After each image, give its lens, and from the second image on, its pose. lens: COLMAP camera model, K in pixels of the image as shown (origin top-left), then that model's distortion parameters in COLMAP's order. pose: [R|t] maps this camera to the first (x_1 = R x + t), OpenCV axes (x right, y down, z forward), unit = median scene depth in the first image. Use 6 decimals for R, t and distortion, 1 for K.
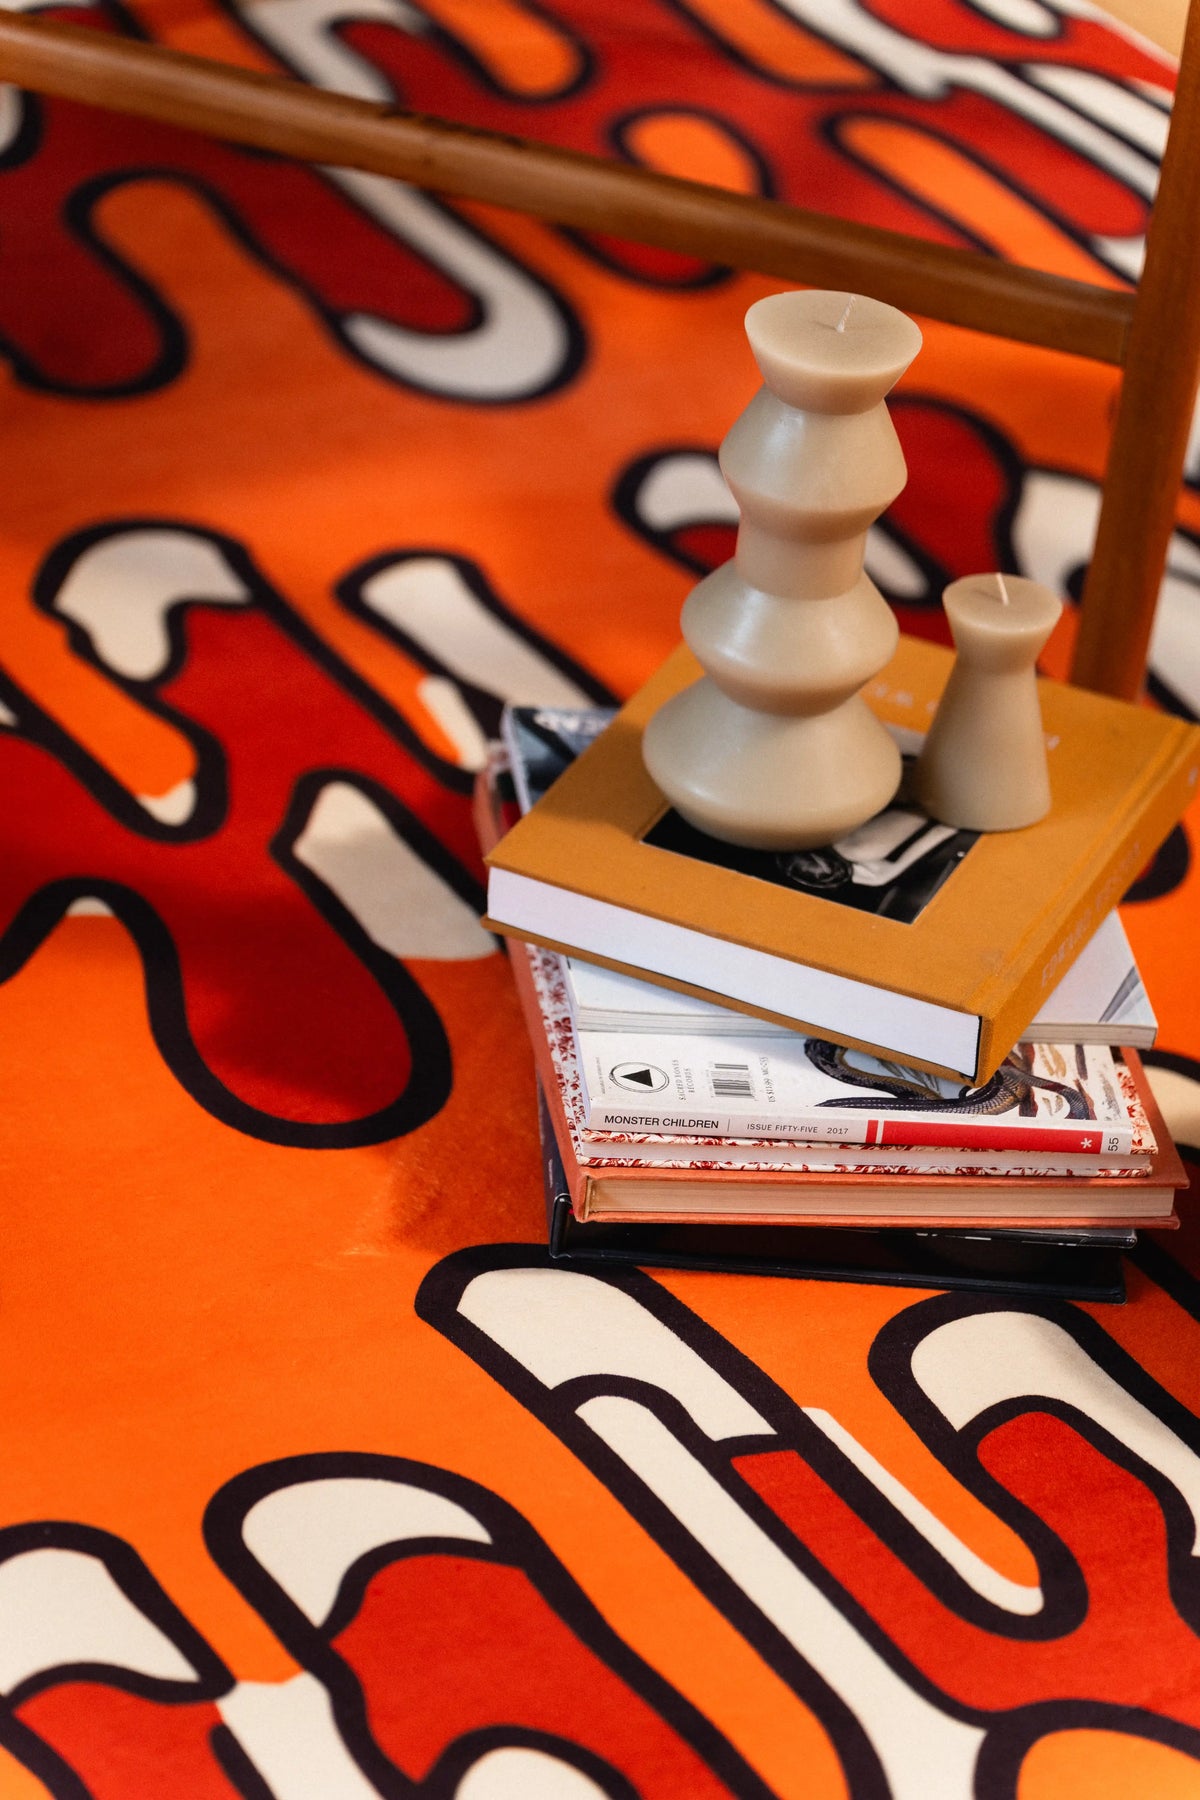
lens RADIAL K [[6521.7, 0, 597.1], [0, 6521.7, 905.3], [0, 0, 1]] dist [-0.043517, 0.000000]
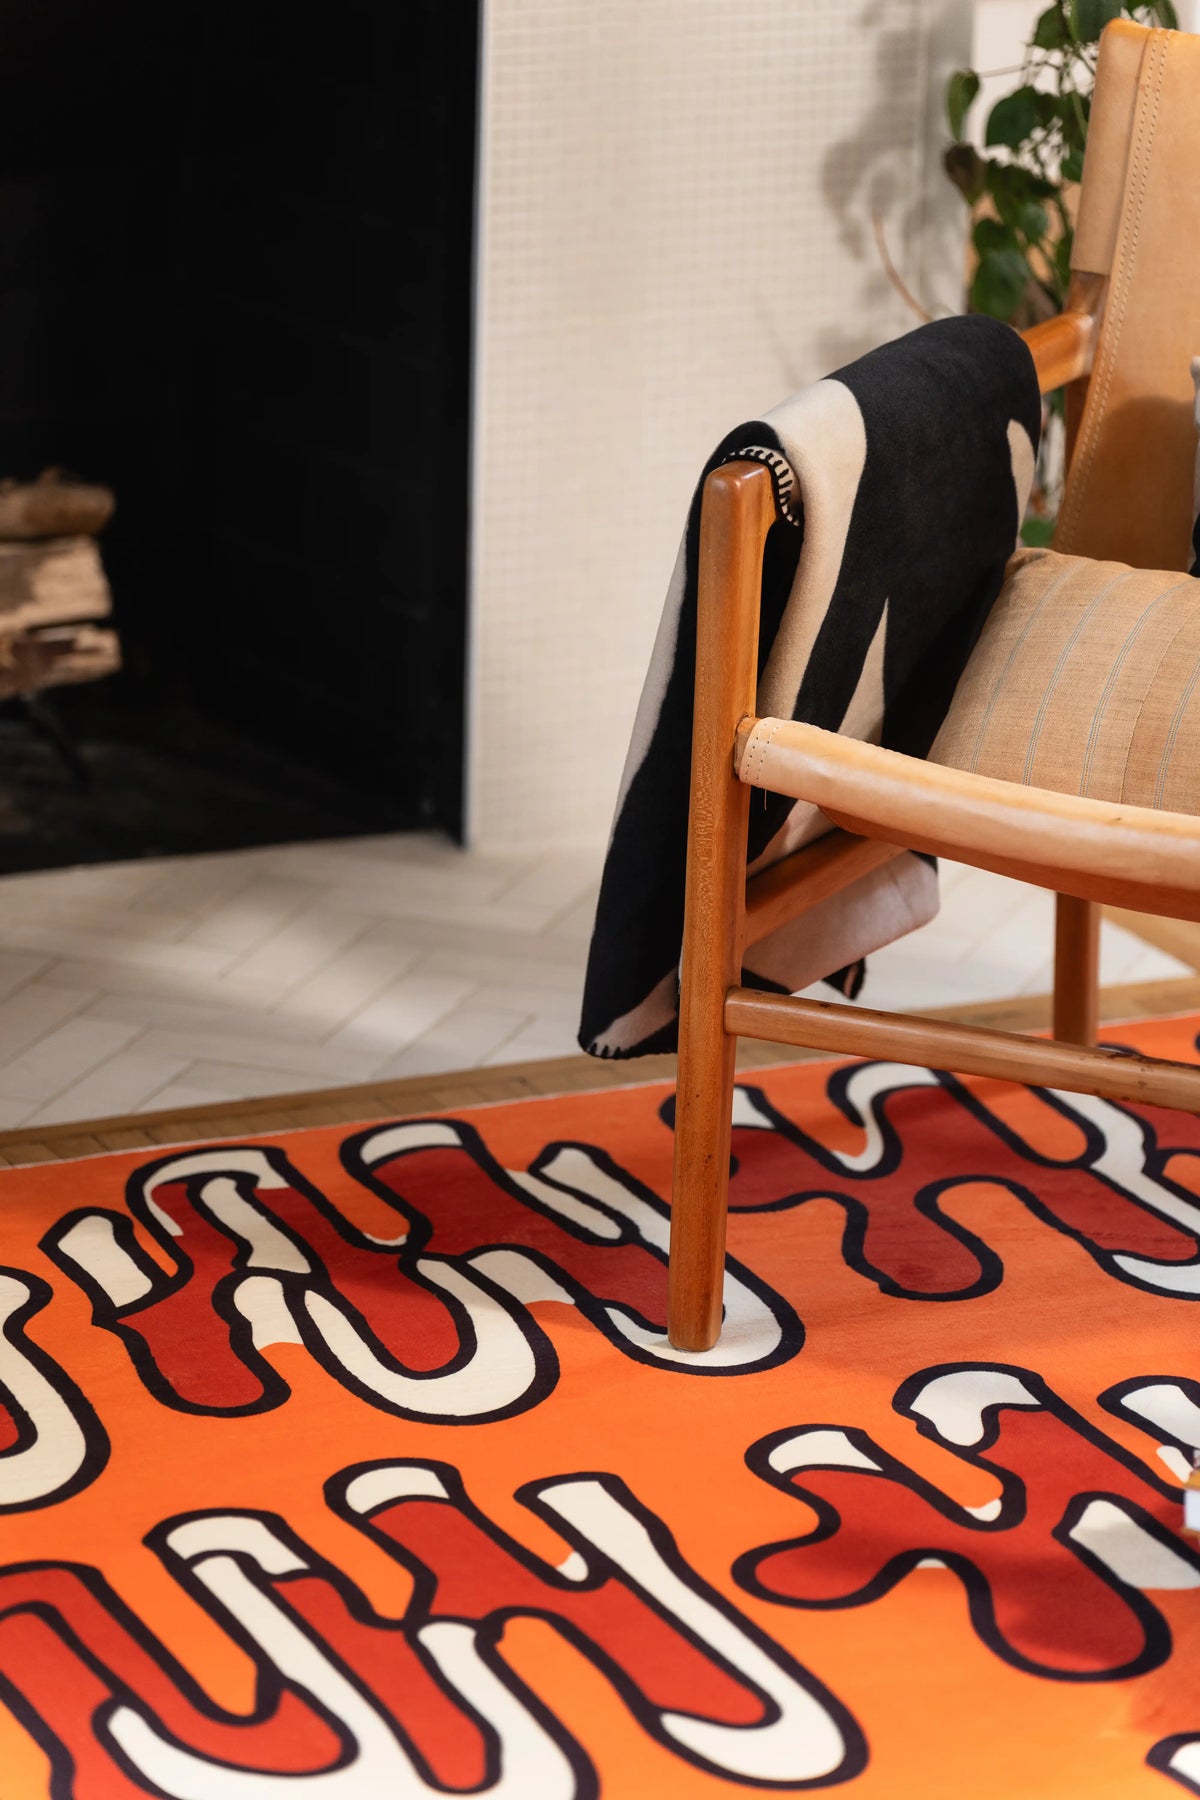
lens RADIAL K [[6096.8, 0, 598.6], [0, 6096.8, 906.1], [0, 0, 1]] dist [0.078307, 0.000000]
pose [[0.988347, -0.054494, -0.142132, 0.053494], [0.018376, 0.969607, -0.243975, 0.190736], [0.151107, 0.238520, 0.959310, -0.390746]]
